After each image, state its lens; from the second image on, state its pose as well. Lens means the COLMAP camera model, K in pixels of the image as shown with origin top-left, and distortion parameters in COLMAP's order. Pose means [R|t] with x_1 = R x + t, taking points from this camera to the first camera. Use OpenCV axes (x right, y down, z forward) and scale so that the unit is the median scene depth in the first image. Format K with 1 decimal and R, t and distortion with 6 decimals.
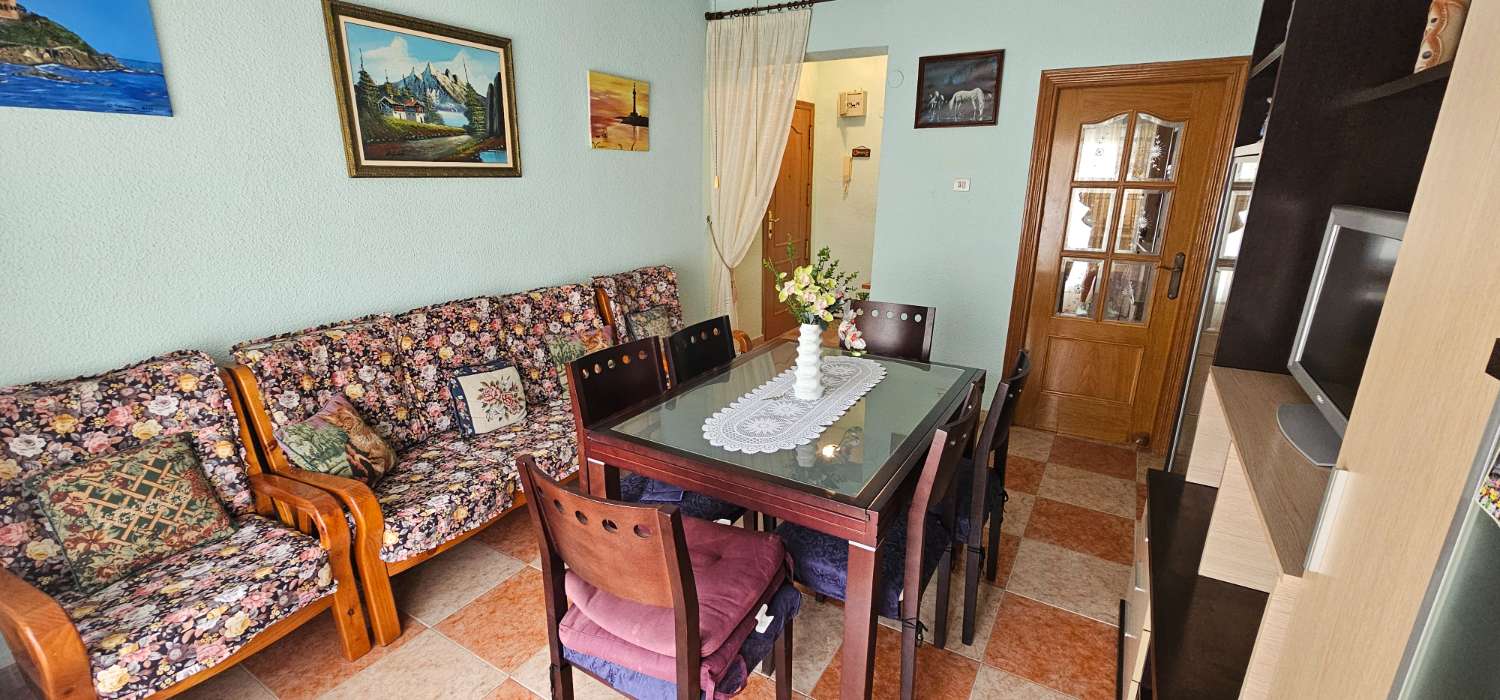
lens RADIAL K [[614.8, 0, 752.8], [0, 614.8, 352.6], [0, 0, 1]] dist [-0.000098, -0.000545]
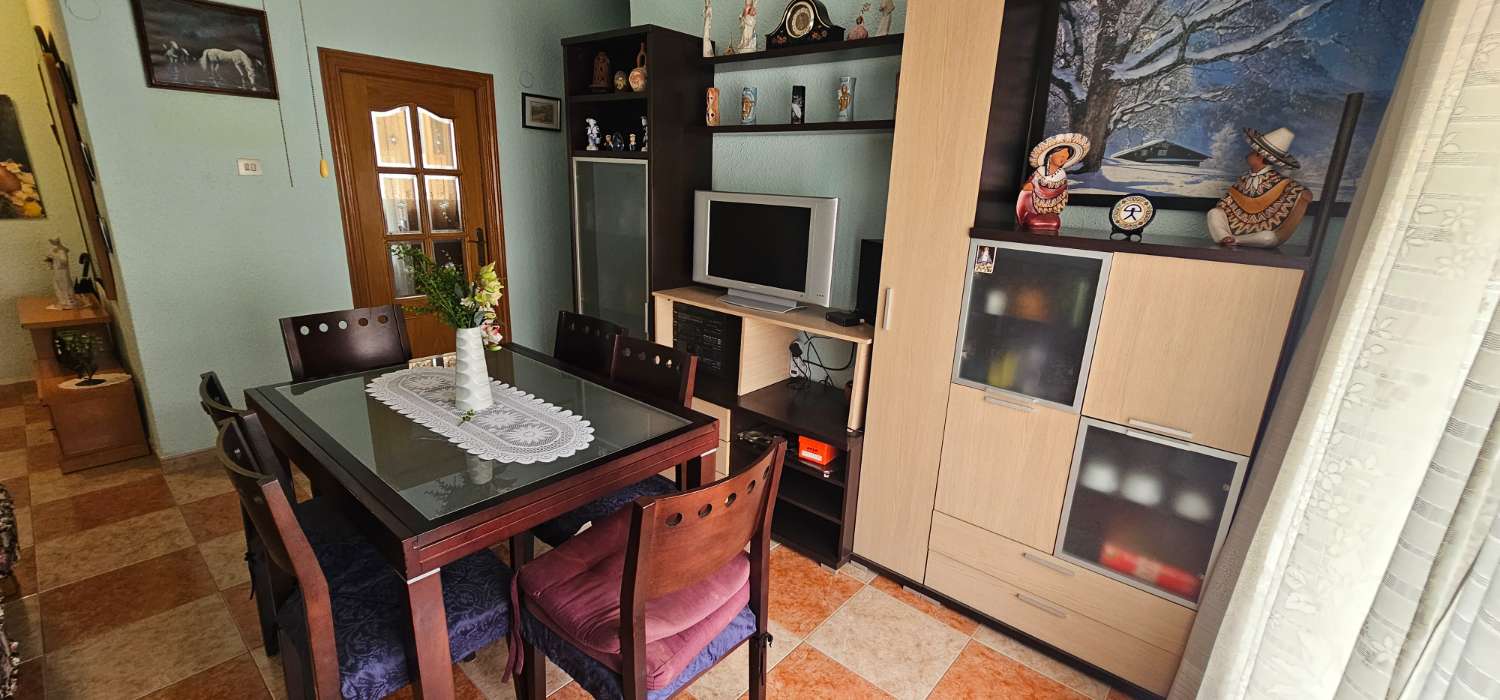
lens RADIAL K [[614.8, 0, 756.3], [0, 614.8, 361.3], [0, 0, 1]] dist [-0.000098, -0.000545]
pose [[0.168752, -0.276093, 0.946200, -0.400906], [0.233983, 0.943748, 0.233647, -0.064334], [-0.957483, 0.181967, 0.223861, 0.220342]]
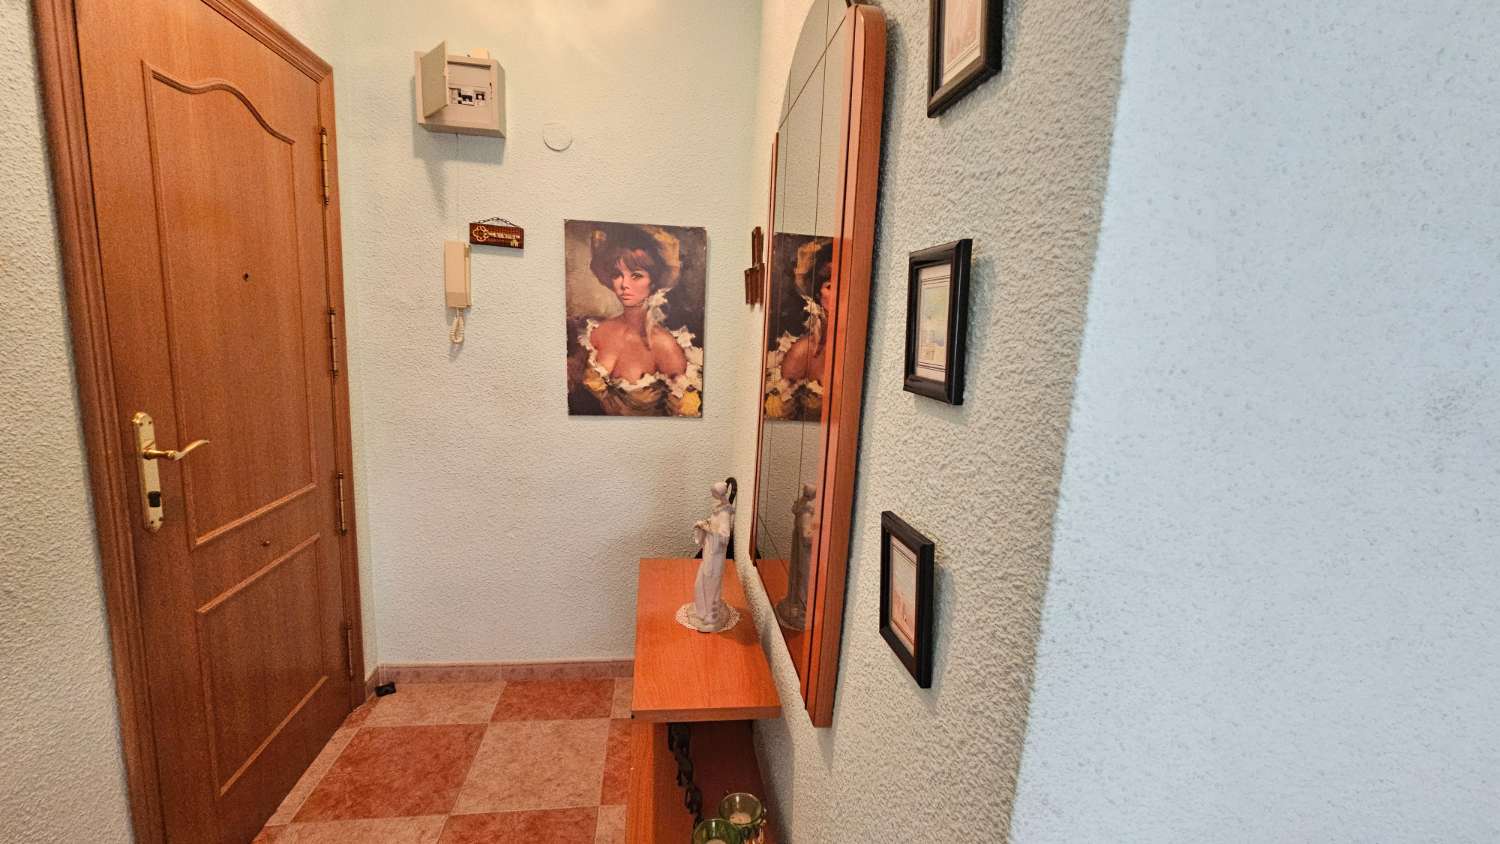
lens RADIAL K [[615.9, 0, 741.7], [0, 615.9, 421.9], [0, 0, 1]] dist [-0.002934, -0.000147]
pose [[0.783301, -0.058271, 0.618905, 0.097117], [0.124445, 0.990142, -0.064277, -0.289137], [-0.609059, 0.127368, 0.782831, 1.059229]]
